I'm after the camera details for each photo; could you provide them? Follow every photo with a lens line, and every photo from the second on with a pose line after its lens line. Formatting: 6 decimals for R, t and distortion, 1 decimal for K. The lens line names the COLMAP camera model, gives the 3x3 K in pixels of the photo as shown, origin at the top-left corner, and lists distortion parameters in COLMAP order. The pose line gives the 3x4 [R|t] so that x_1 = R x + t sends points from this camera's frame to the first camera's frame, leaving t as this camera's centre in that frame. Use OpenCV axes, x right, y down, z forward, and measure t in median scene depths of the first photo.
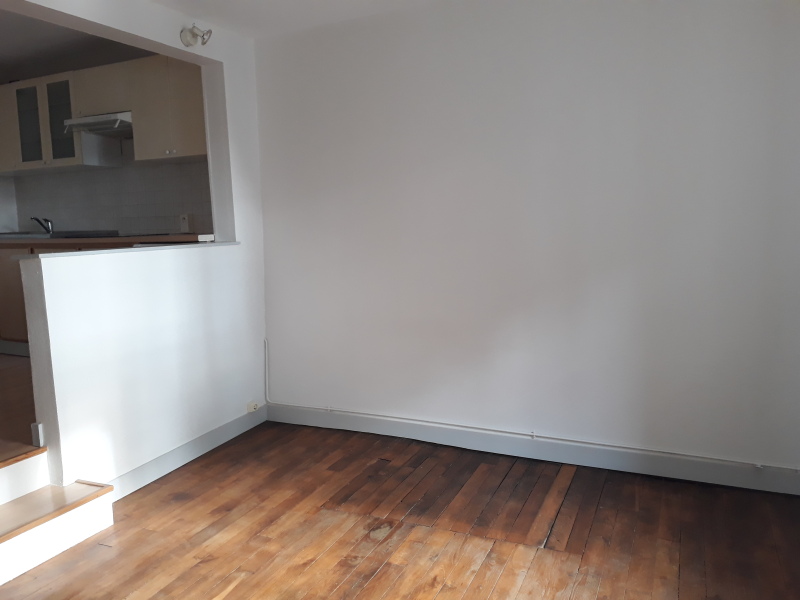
lens RADIAL K [[635.1, 0, 394.9], [0, 635.1, 301.4], [0, 0, 1]] dist [0.049434, -0.072451]
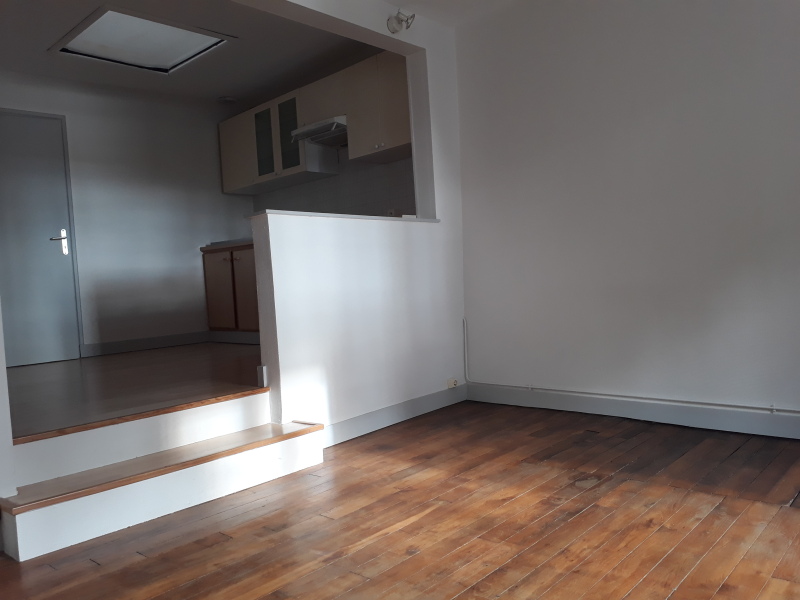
lens RADIAL K [[635.1, 0, 396.6], [0, 635.1, 299.0], [0, 0, 1]] dist [0.049434, -0.072451]
pose [[0.950656, -0.021692, -0.309487, 0.006223], [-0.005876, 0.996115, -0.087869, 0.146998], [0.310191, 0.085352, 0.946835, 0.015020]]
